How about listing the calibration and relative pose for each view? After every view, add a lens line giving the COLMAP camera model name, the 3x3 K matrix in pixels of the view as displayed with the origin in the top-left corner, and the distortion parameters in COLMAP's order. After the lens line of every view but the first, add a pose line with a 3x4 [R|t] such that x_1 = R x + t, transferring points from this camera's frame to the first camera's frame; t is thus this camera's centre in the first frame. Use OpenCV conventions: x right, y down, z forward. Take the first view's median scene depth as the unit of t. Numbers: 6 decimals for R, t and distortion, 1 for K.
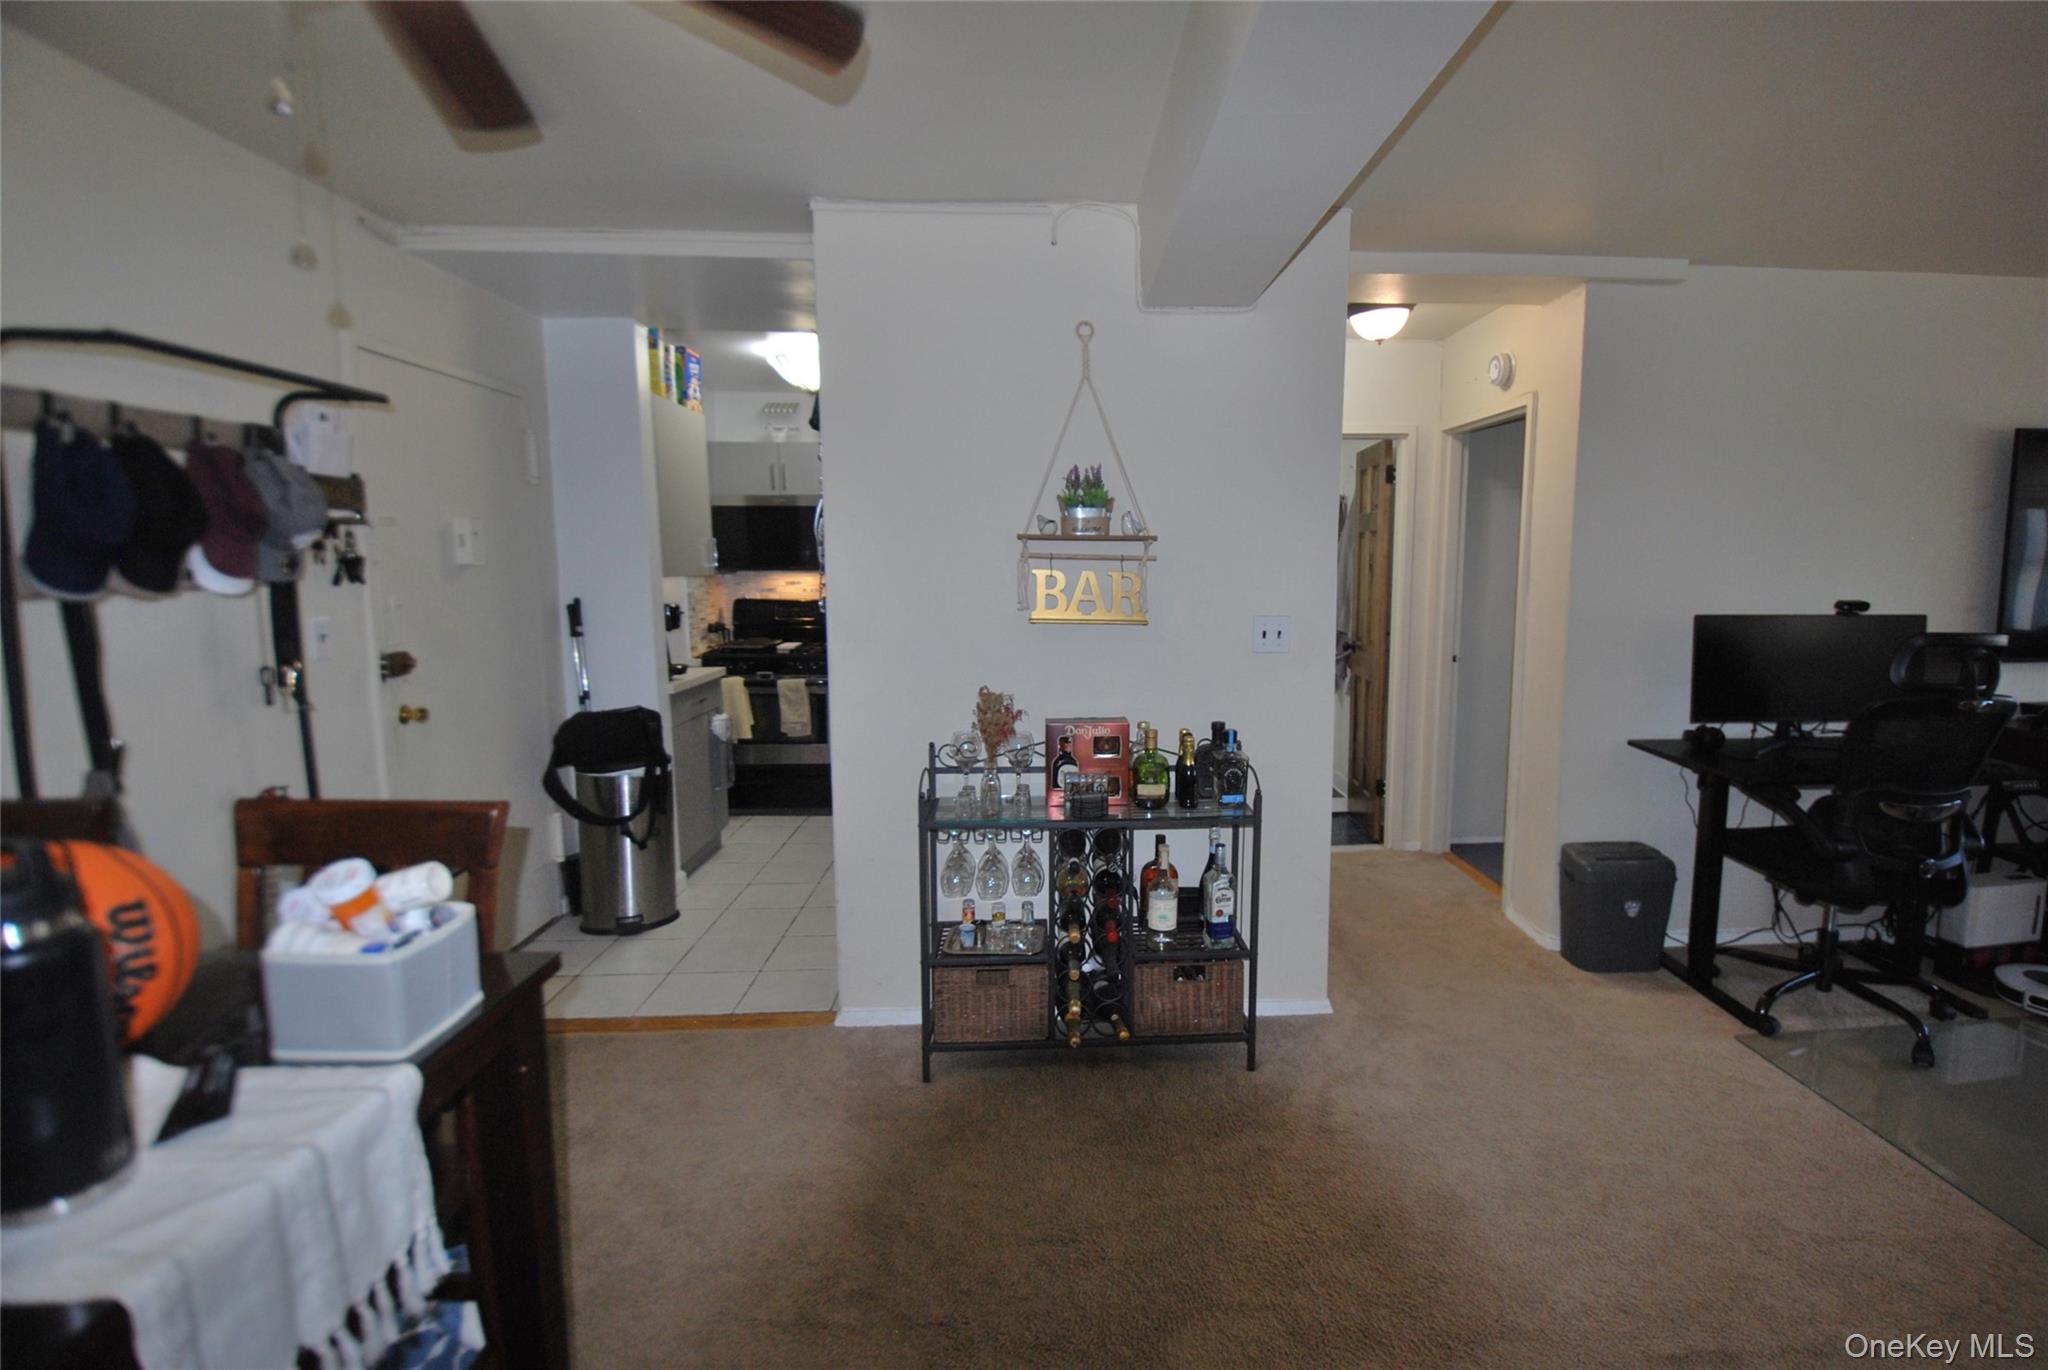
lens RADIAL K [[940.2, 0, 1086.4], [0, 940.2, 672.1], [0, 0, 1]] dist [0.012685, -0.020364]
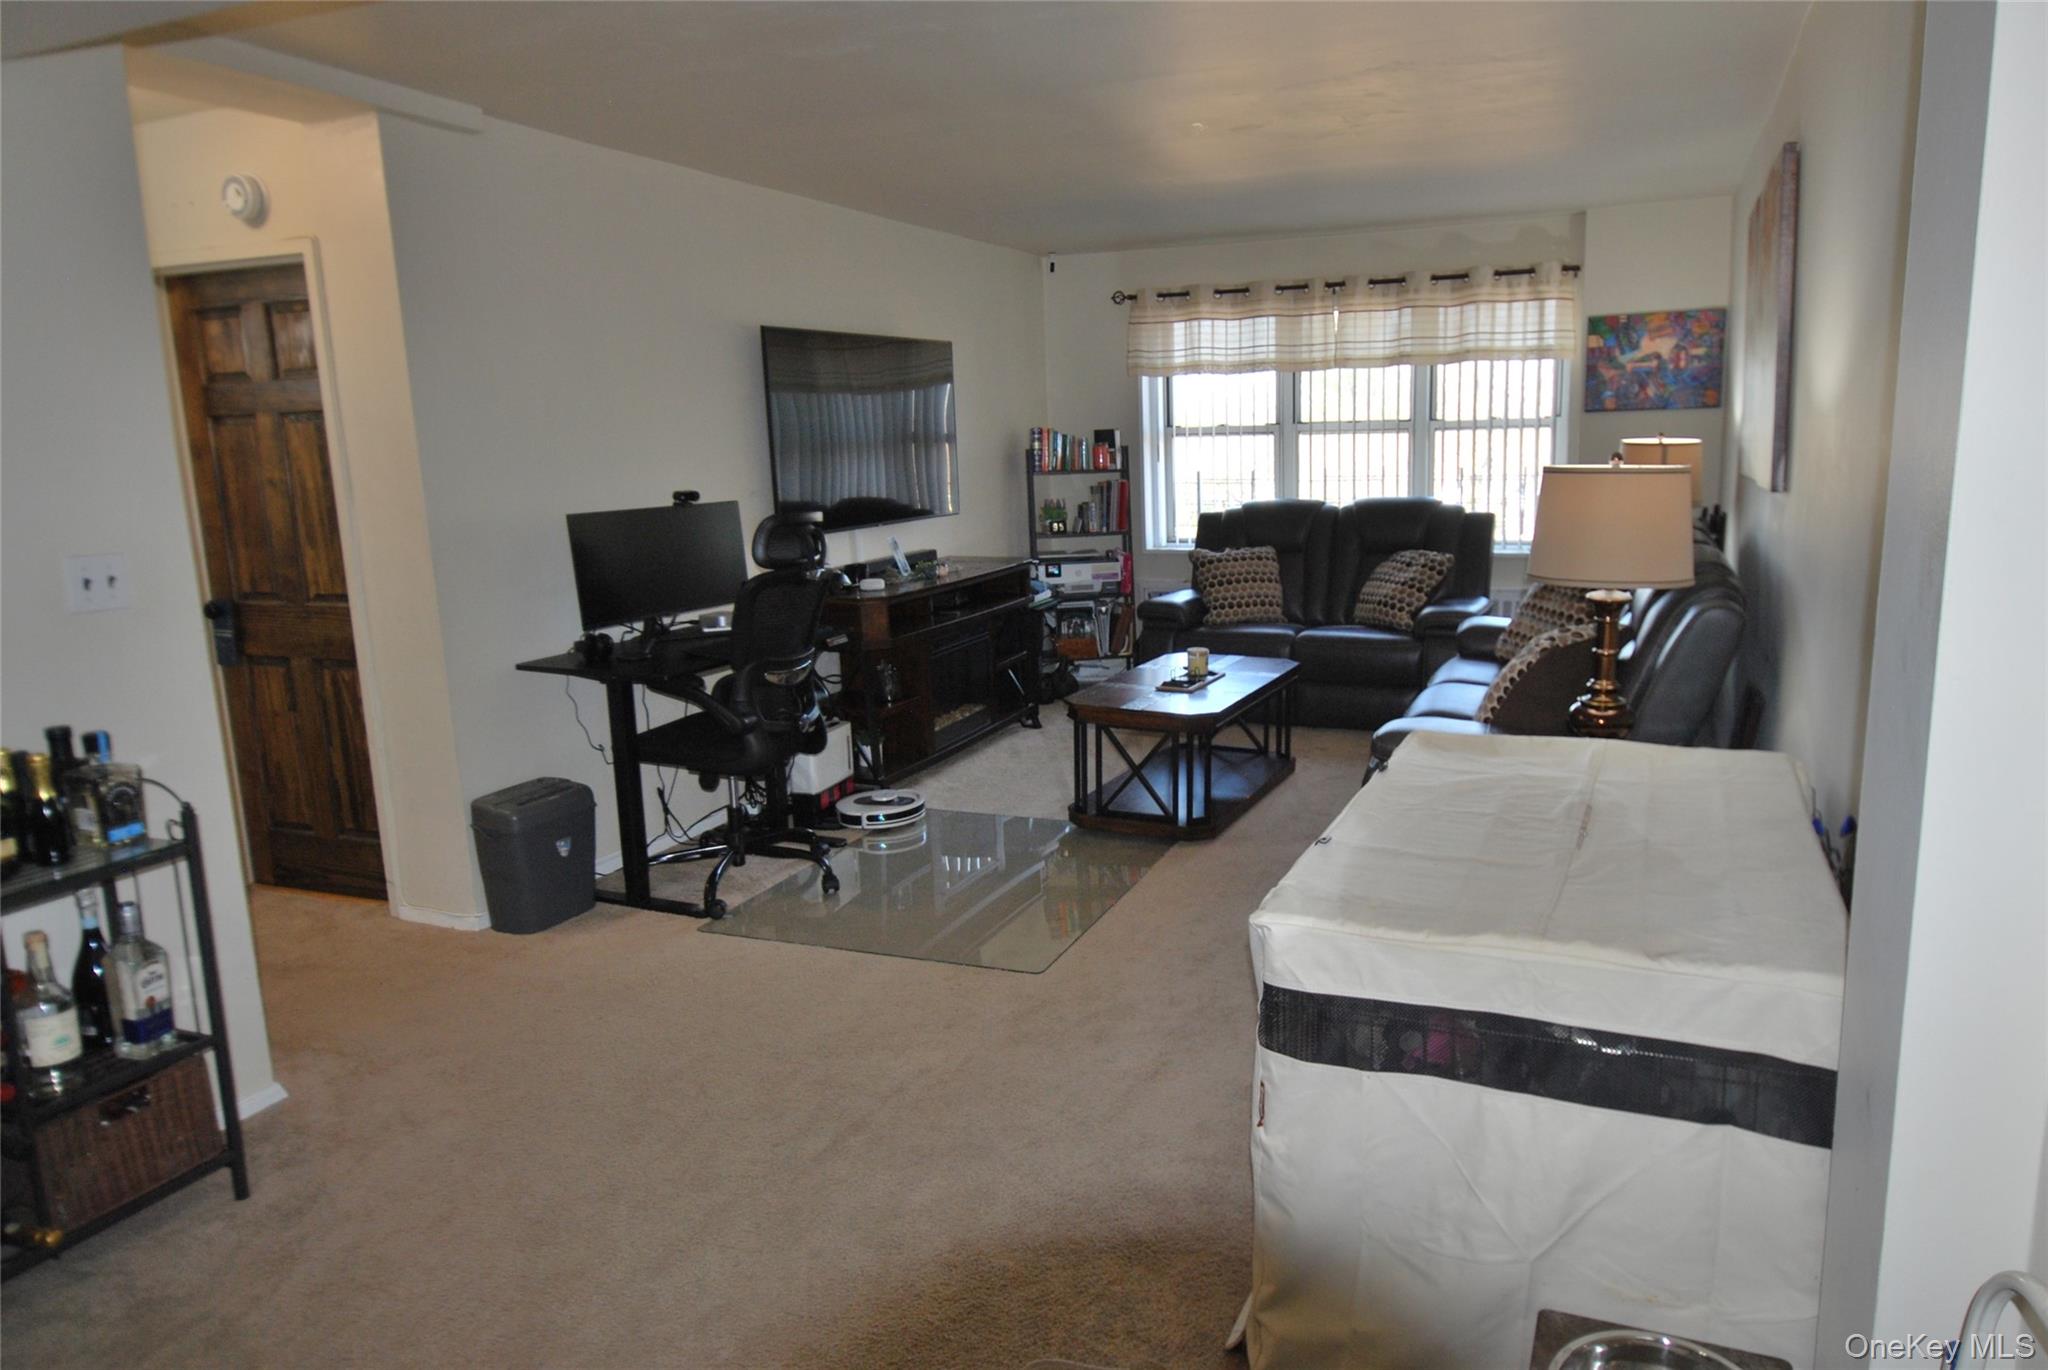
lens RADIAL K [[1336.3, 0, 1108.8], [0, 1336.3, 688.2], [0, 0, 1]] dist [0.003294, 0.000473]
pose [[0.423470, -0.178781, 0.888094, -0.318599], [0.133388, 0.981953, 0.134073, 0.000895], [-0.896036, 0.061685, 0.439675, -0.034920]]
